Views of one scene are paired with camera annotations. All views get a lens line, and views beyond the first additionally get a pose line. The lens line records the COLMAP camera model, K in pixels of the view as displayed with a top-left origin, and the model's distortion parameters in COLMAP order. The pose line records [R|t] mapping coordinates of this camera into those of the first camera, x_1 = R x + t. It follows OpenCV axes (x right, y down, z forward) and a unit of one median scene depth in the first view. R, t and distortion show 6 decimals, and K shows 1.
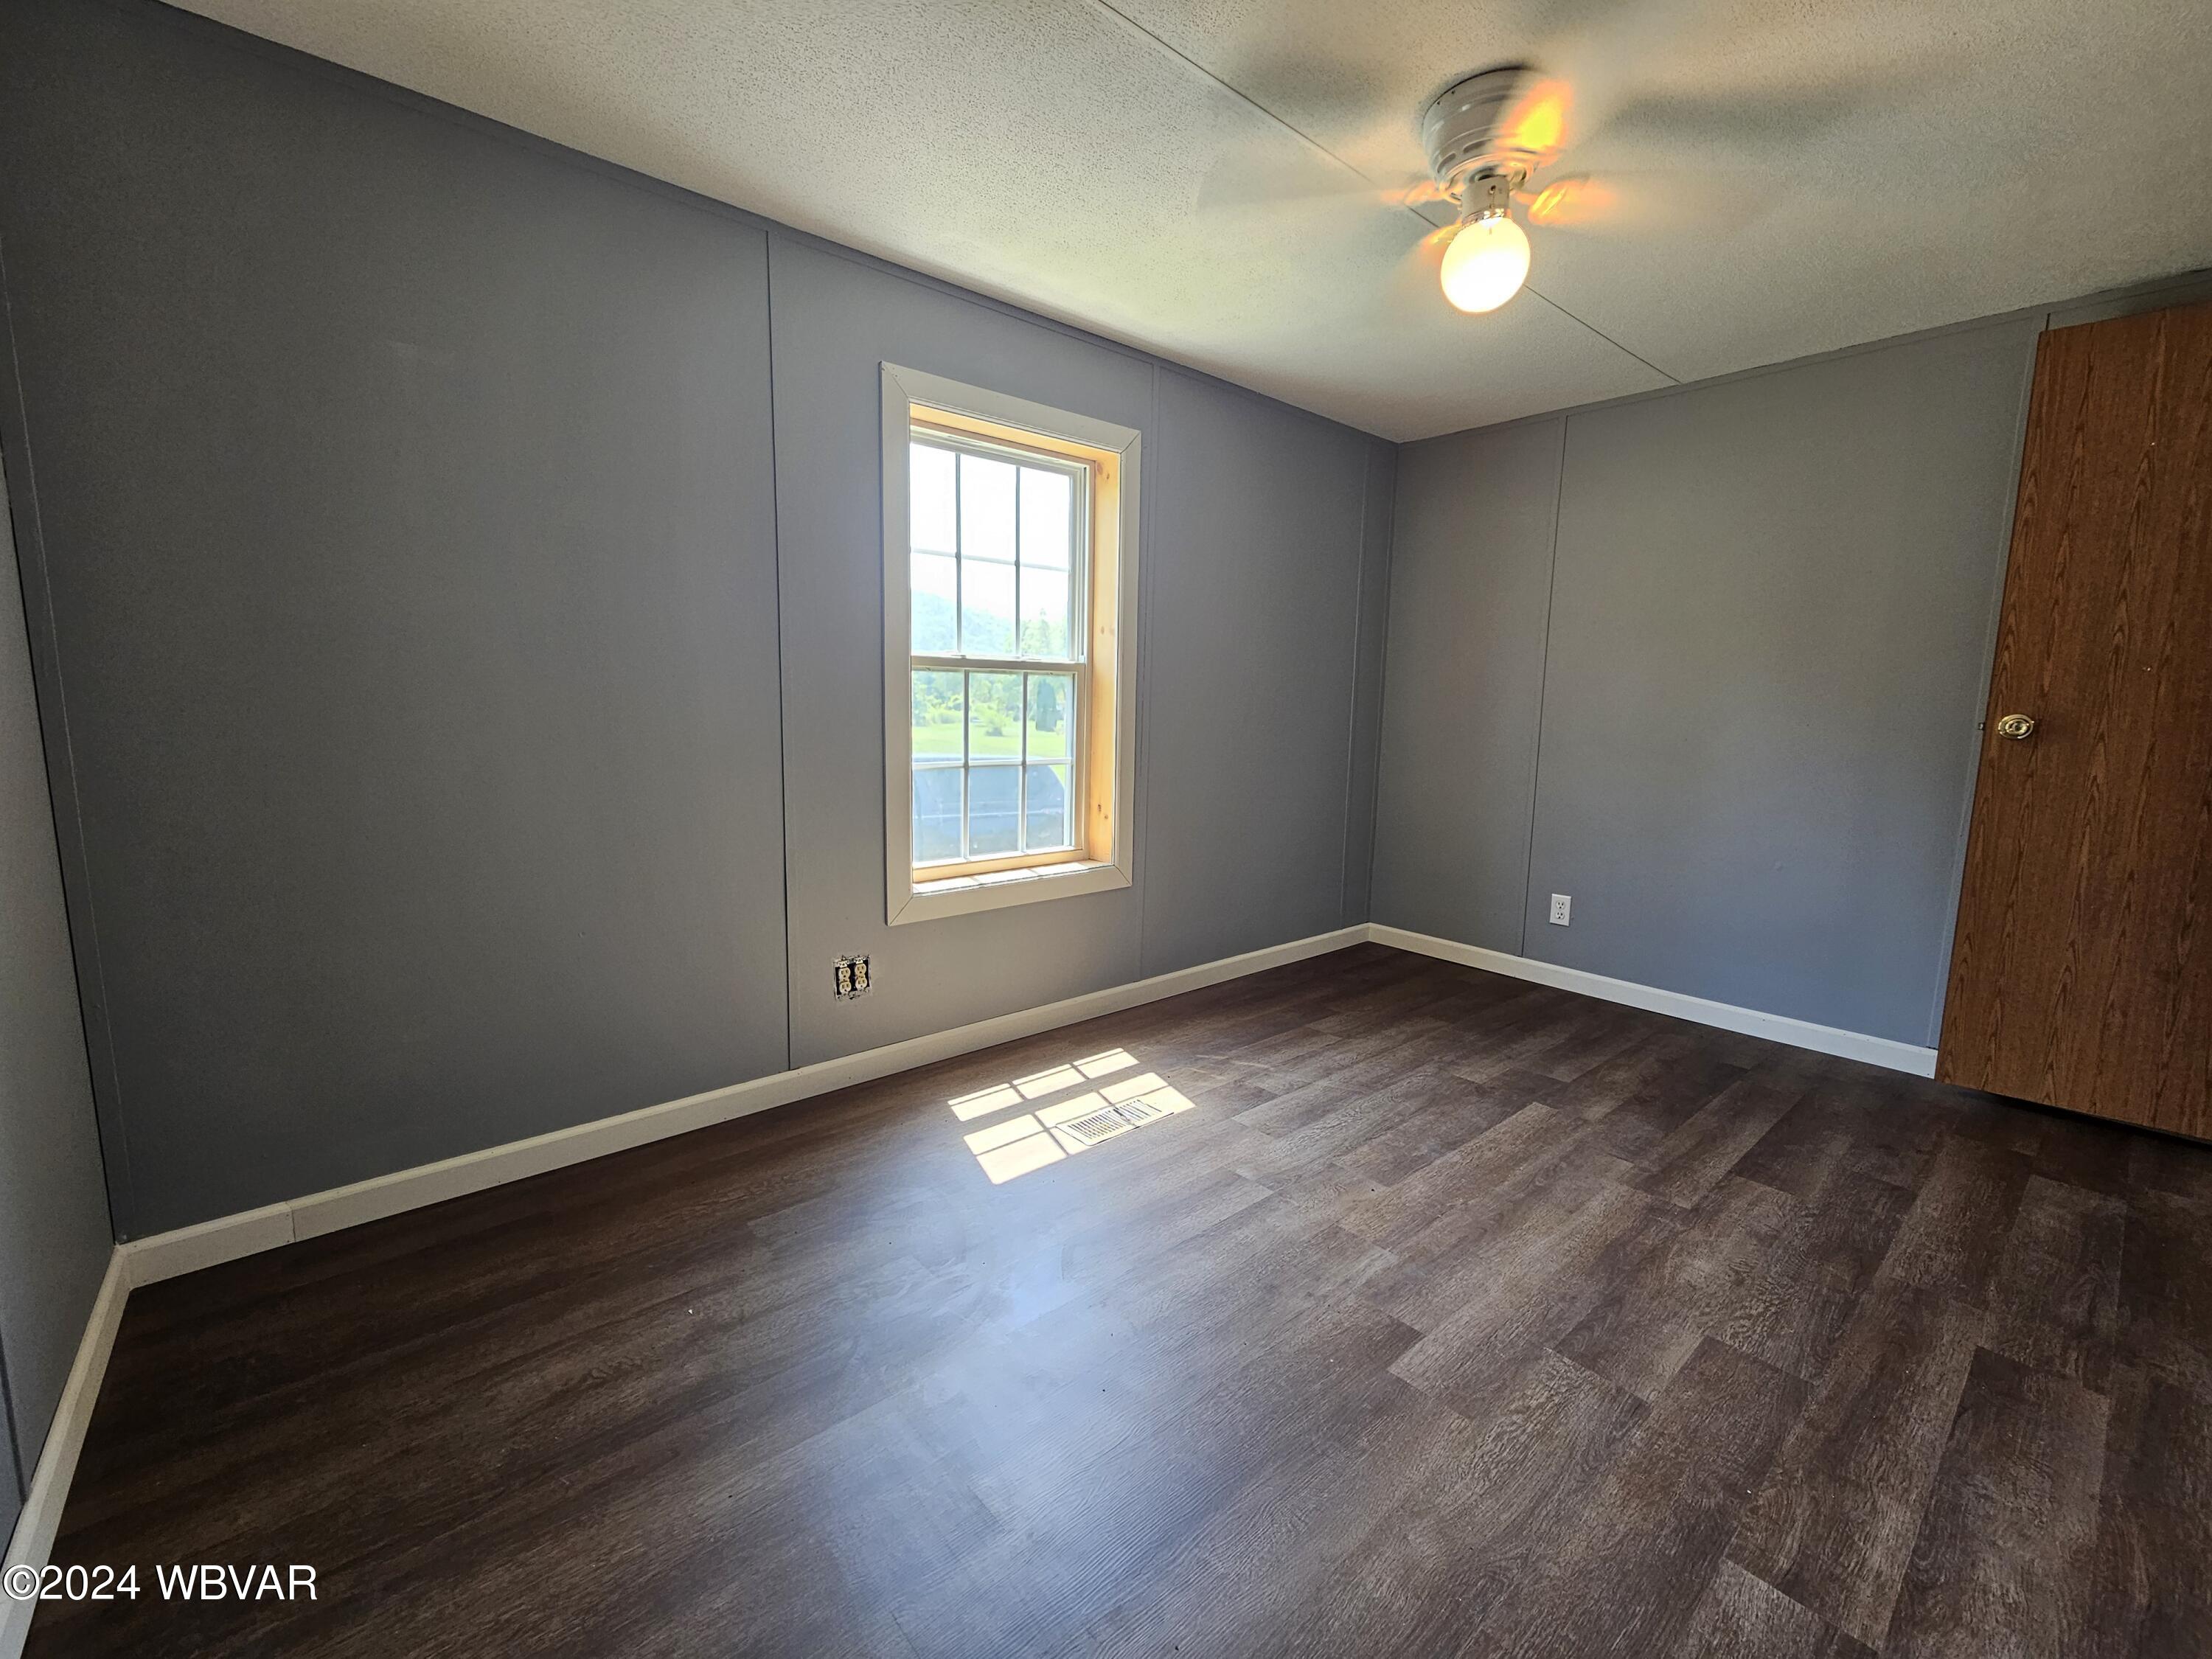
lens RADIAL K [[911.9, 0, 1108.7], [0, 911.9, 830.7], [0, 0, 1]] dist [0.000958, -0.000046]
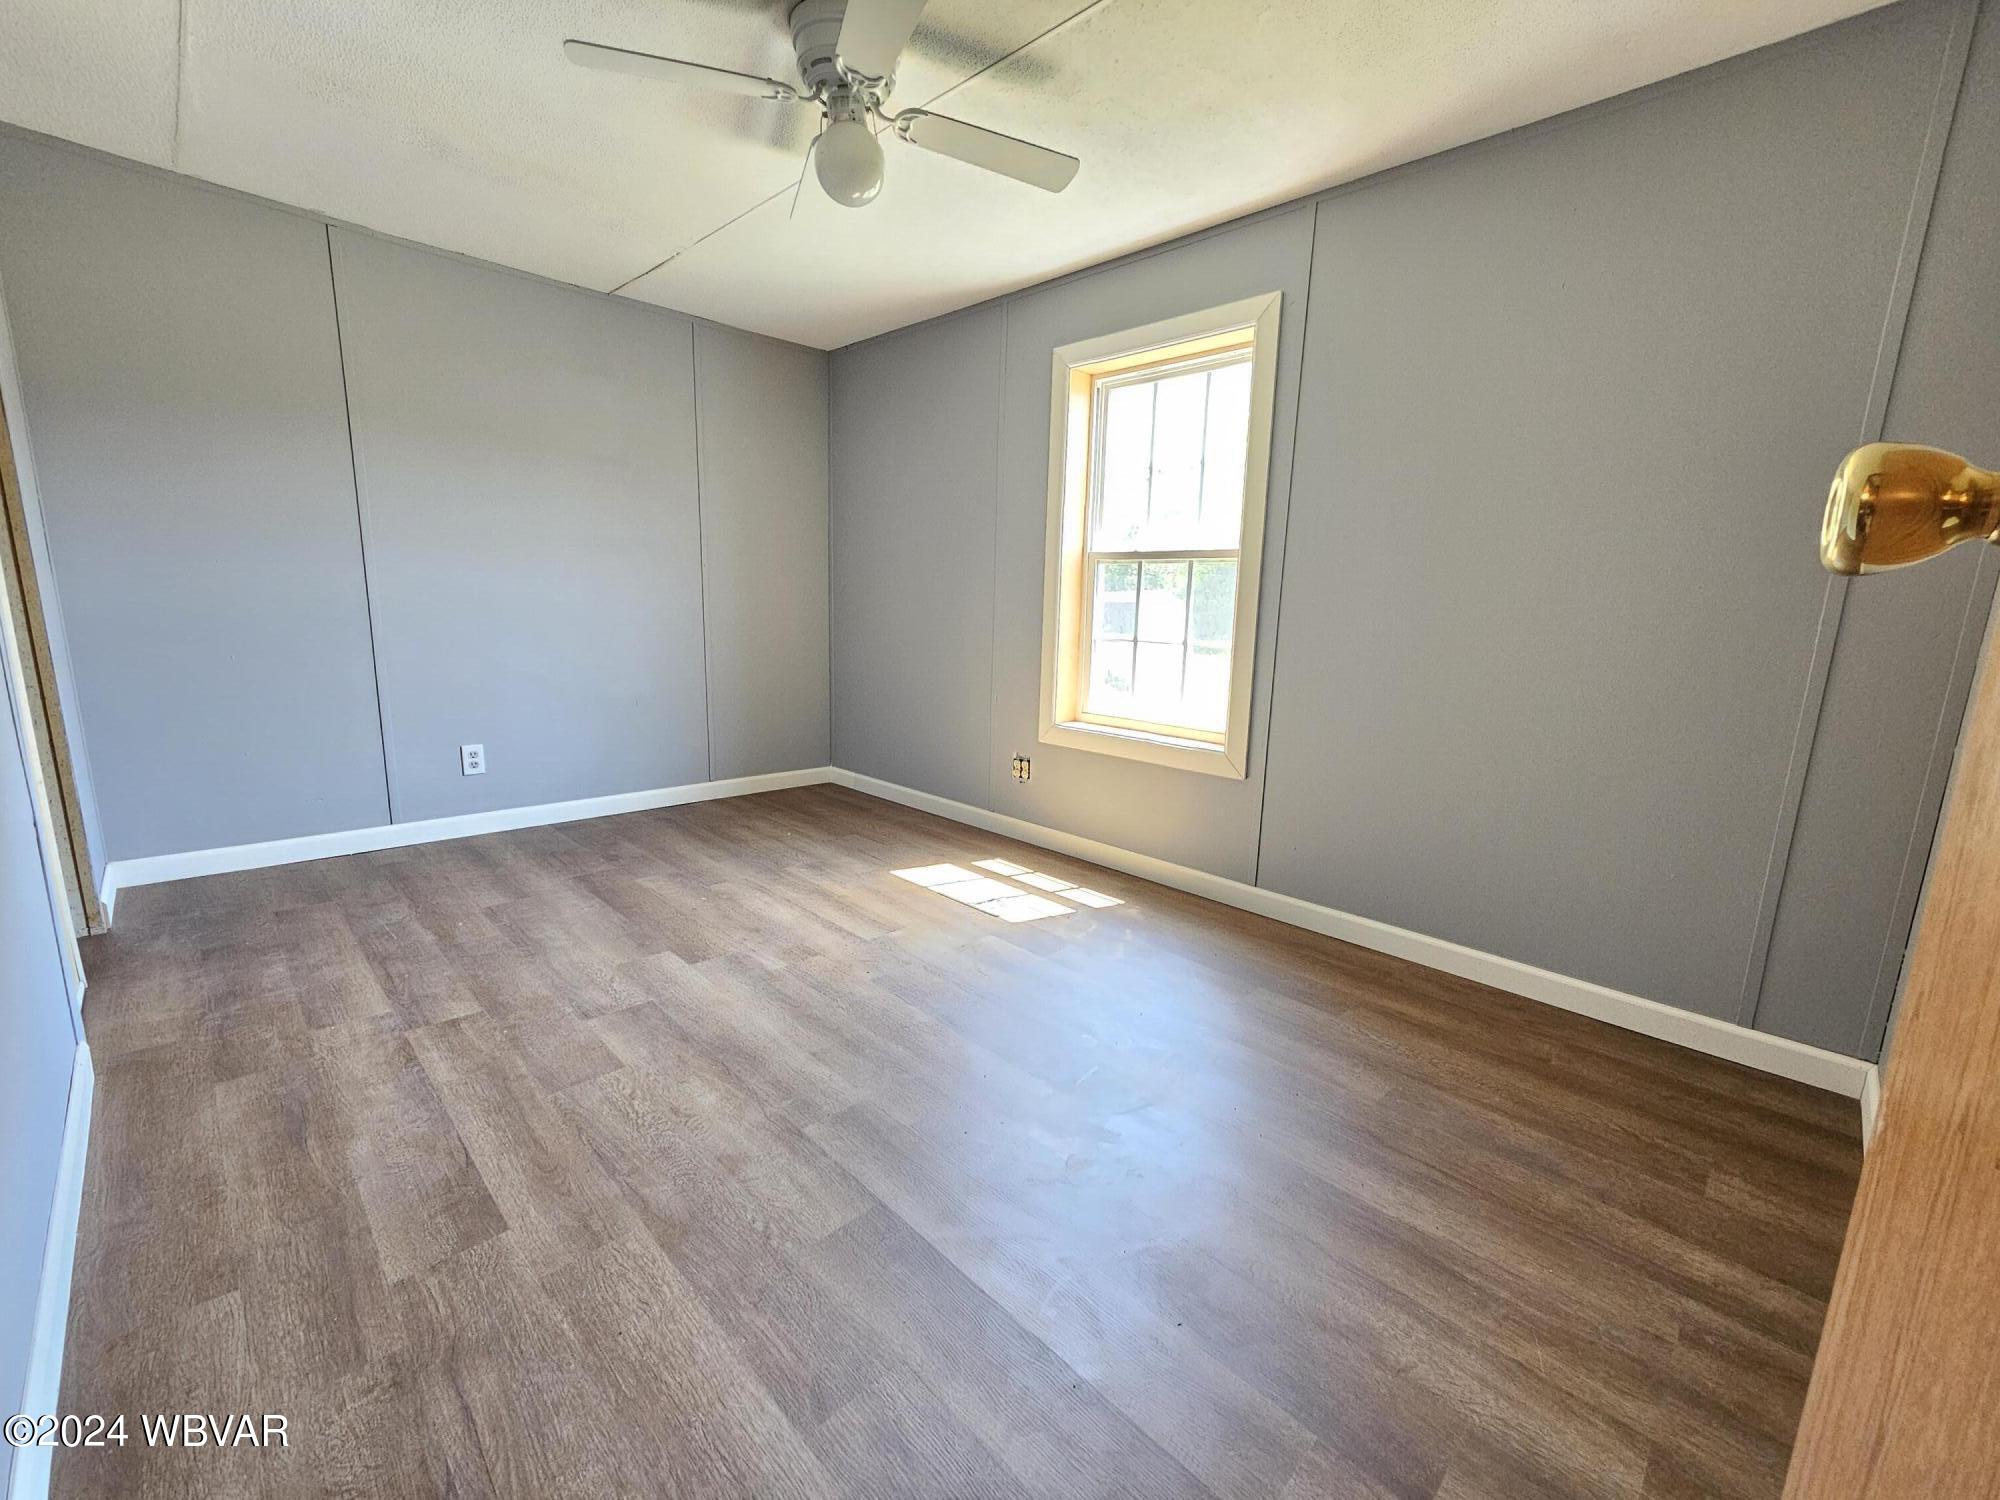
lens RADIAL K [[822.3, 0, 989.9], [0, 822.3, 748.2], [0, 0, 1]] dist [0.001310, 0.000014]
pose [[0.068318, 0.163543, -0.984168, 1.511336], [-0.172420, 0.973564, 0.149812, -0.096632], [0.982652, 0.159455, 0.094710, 1.160743]]
